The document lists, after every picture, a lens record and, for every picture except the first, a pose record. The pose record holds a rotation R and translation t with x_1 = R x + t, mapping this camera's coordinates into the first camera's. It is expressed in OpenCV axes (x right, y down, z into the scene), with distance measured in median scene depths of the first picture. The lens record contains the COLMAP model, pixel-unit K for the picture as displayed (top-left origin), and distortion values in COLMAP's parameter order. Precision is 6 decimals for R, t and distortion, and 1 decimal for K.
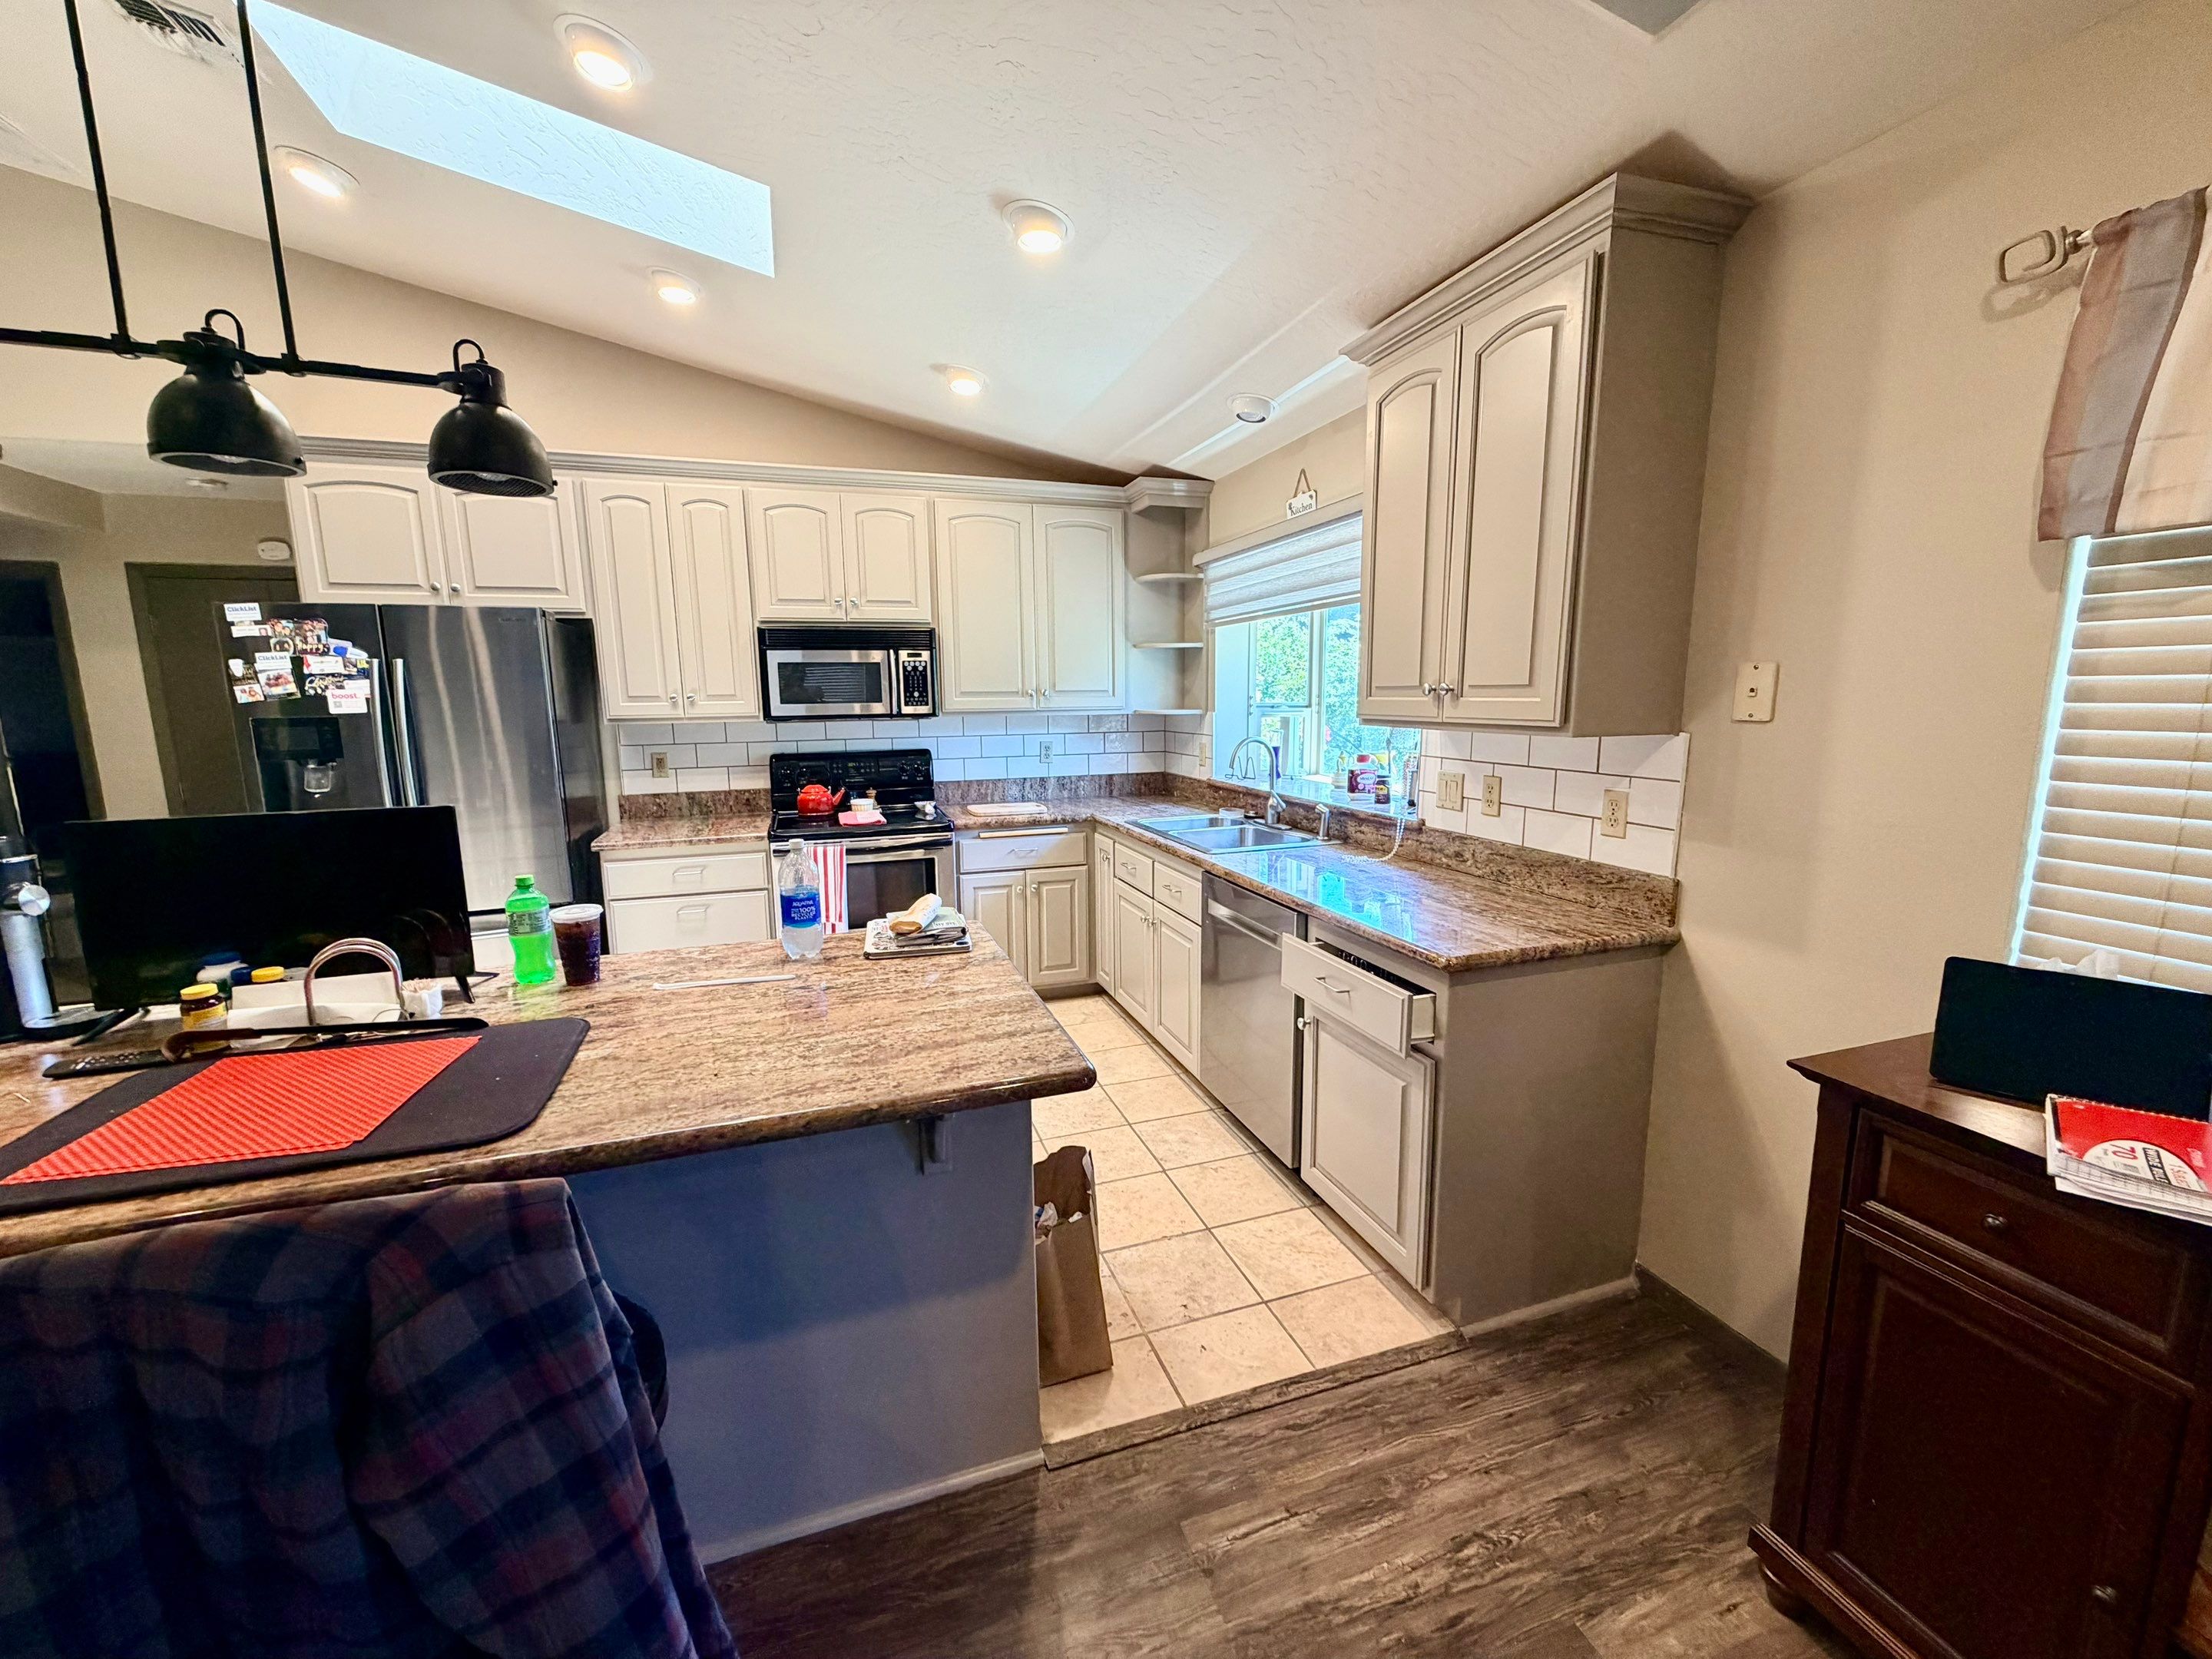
lens RADIAL K [[876.7, 0, 1102.8], [0, 876.7, 829.6], [0, 0, 1]] dist [0.001029, -0.000458]
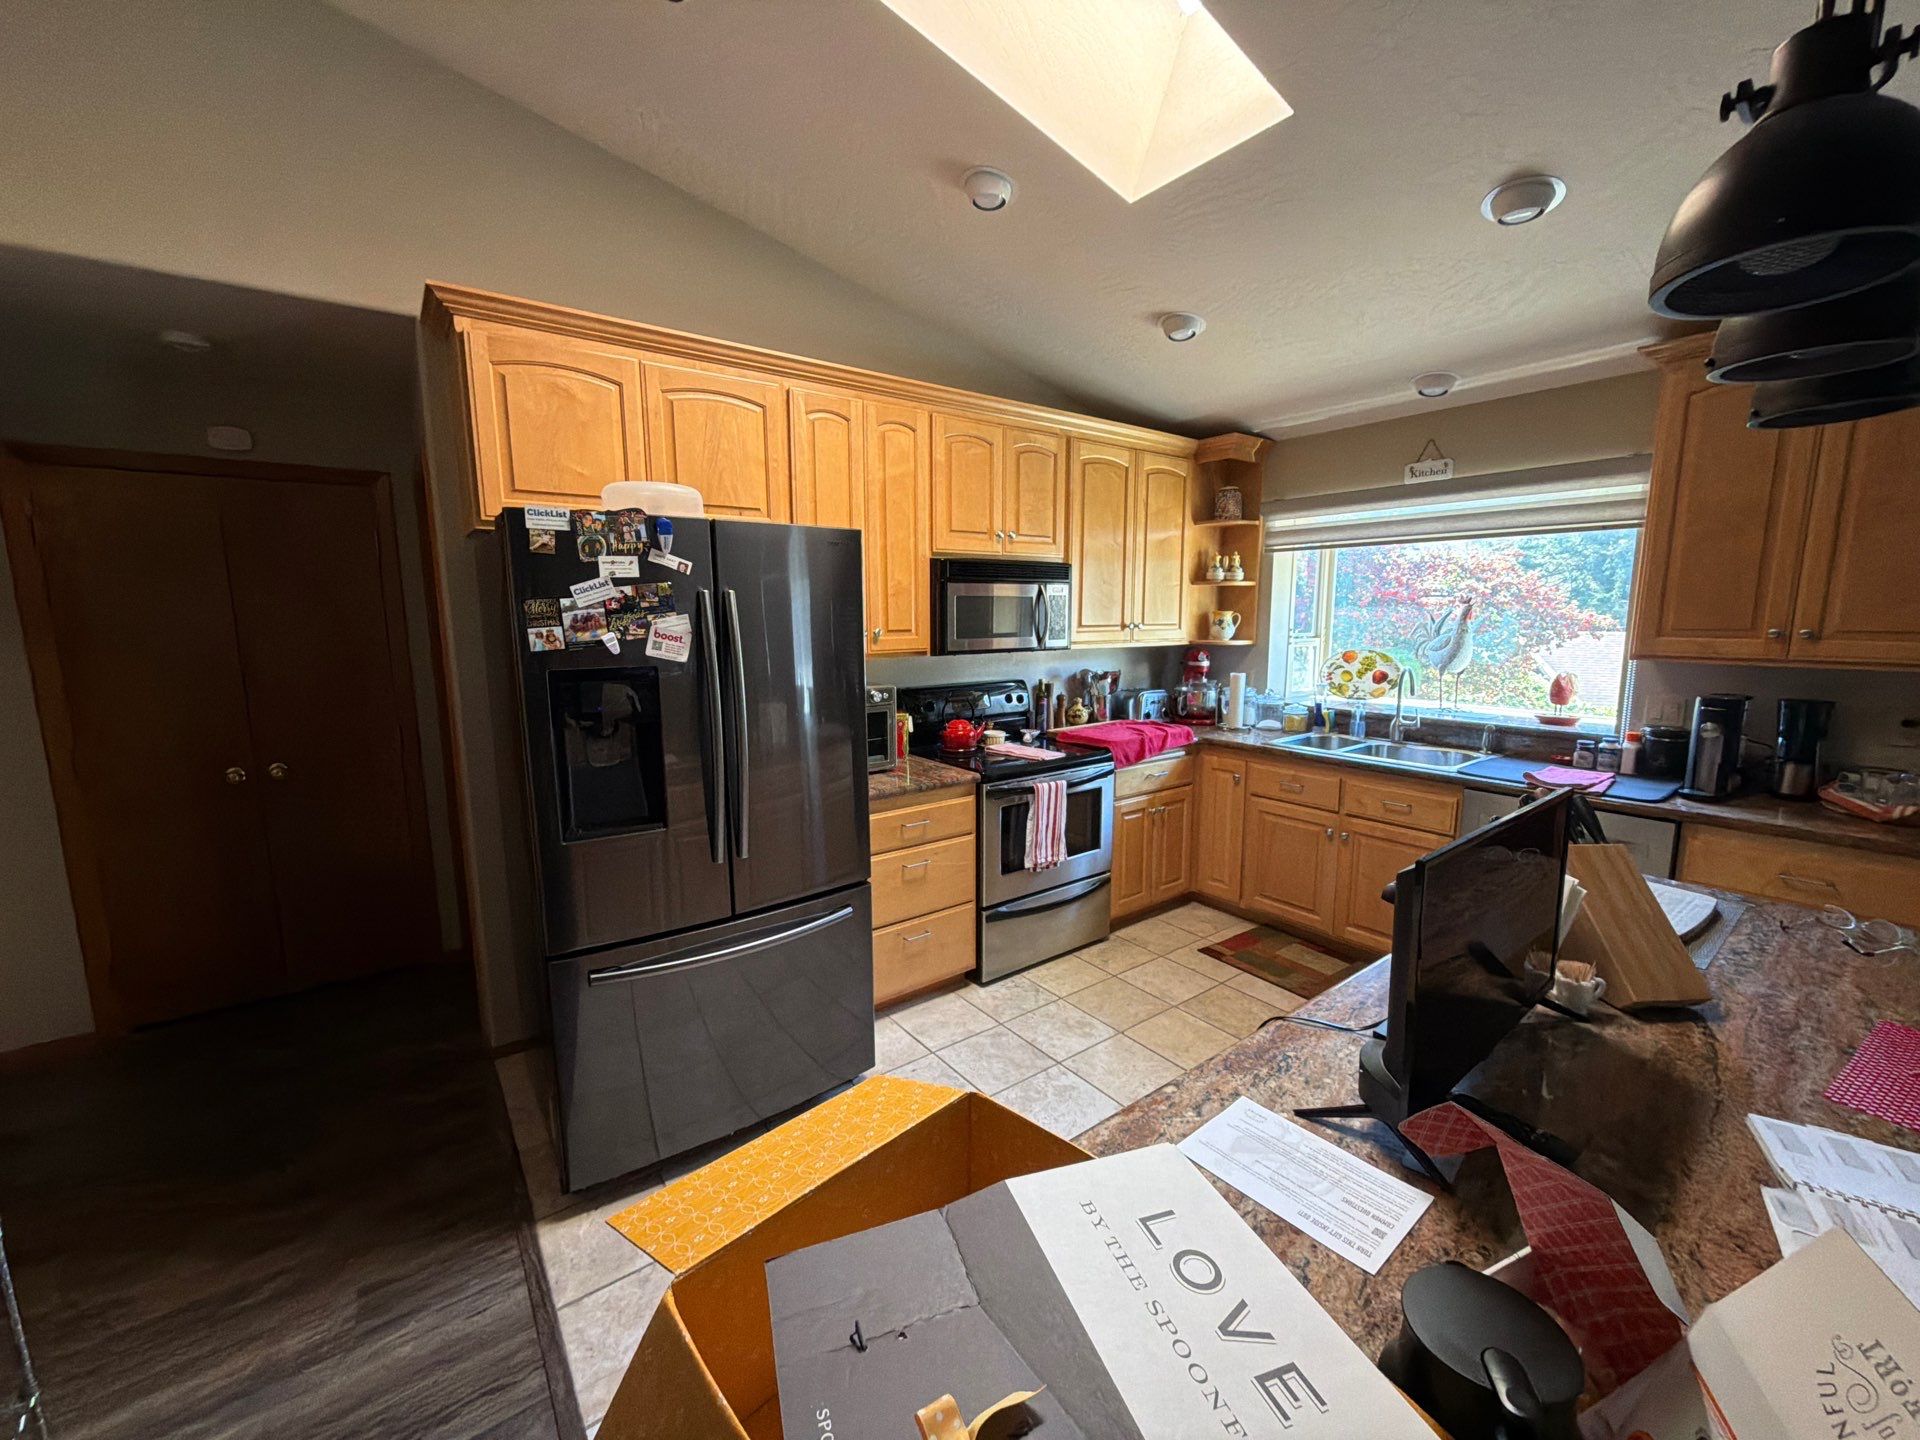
lens RADIAL K [[761.0, 0, 961.5], [0, 761.0, 721.5], [0, 0, 1]] dist [0.001029, -0.000458]
pose [[0.949964, -0.038614, 0.309964, -0.643251], [0.042736, 0.999065, -0.006516, -0.048168], [-0.309422, 0.019437, 0.950726, 0.211743]]
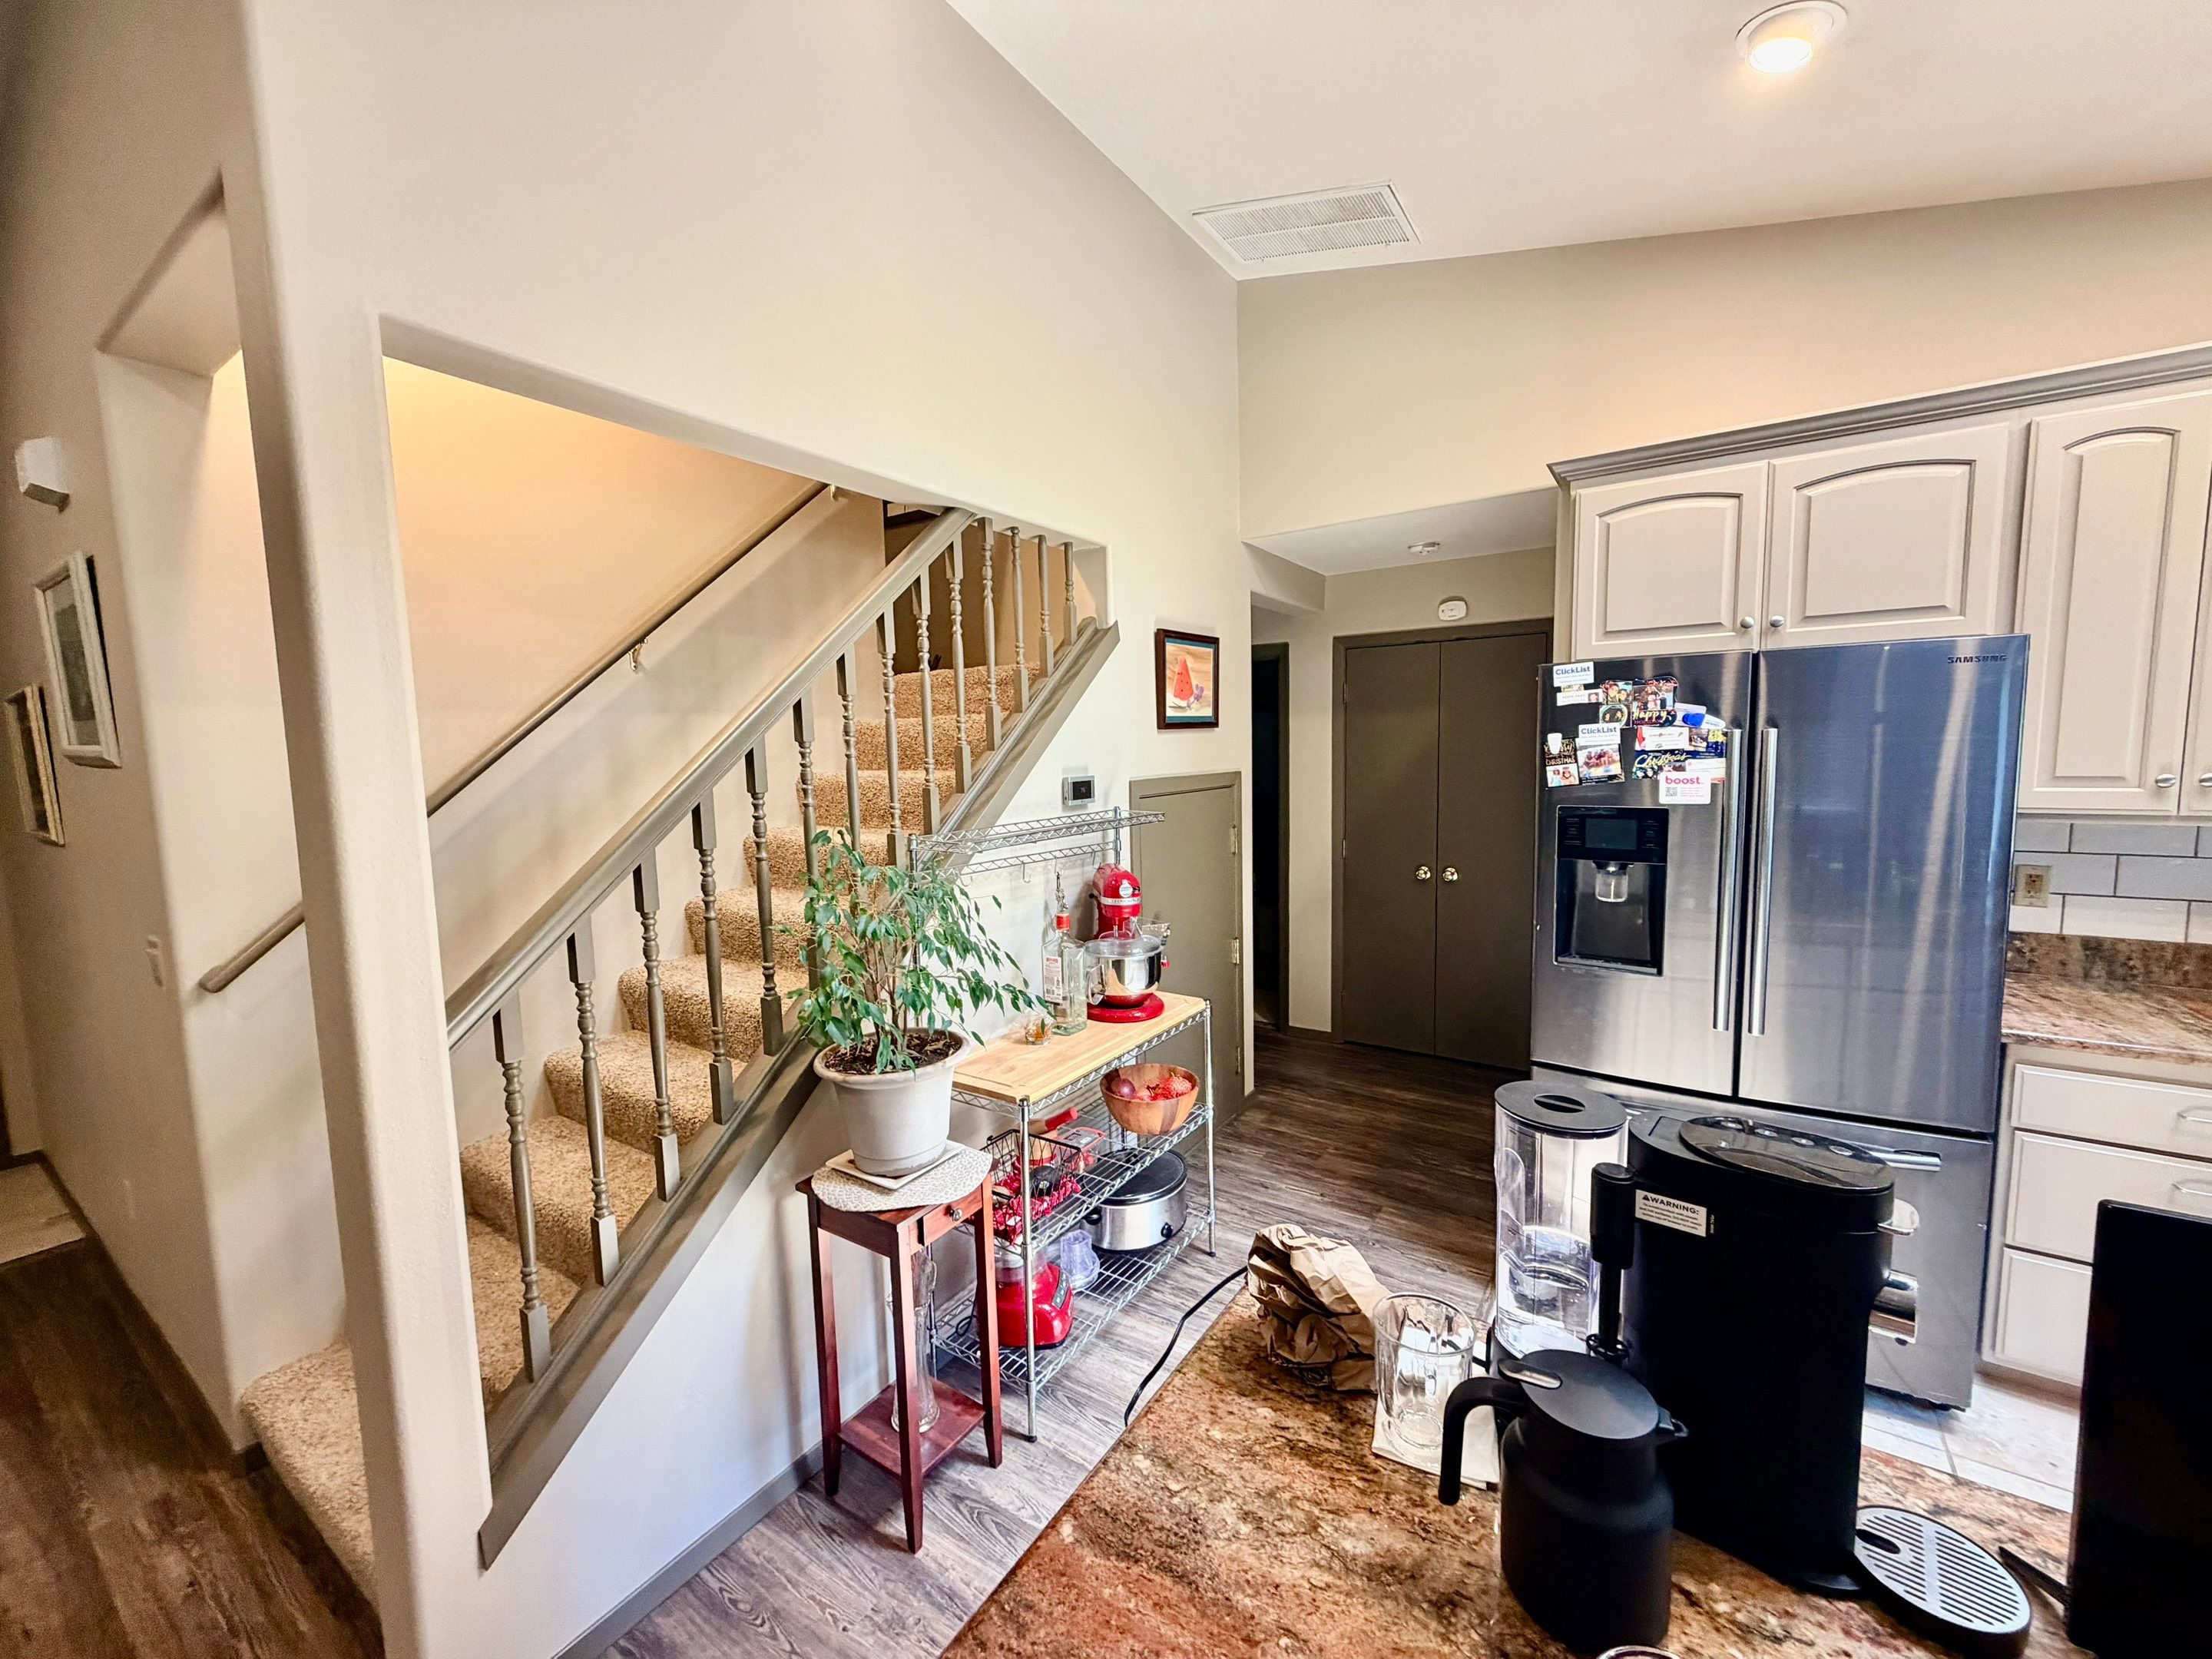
lens RADIAL K [[876.7, 0, 1097.1], [0, 876.7, 830.6], [0, 0, 1]] dist [0.001029, -0.000458]
pose [[0.602194, 0.075891, -0.794735, -0.454580], [-0.111230, 0.993738, 0.010612, -0.051222], [0.790564, 0.082008, 0.606864, 0.141722]]
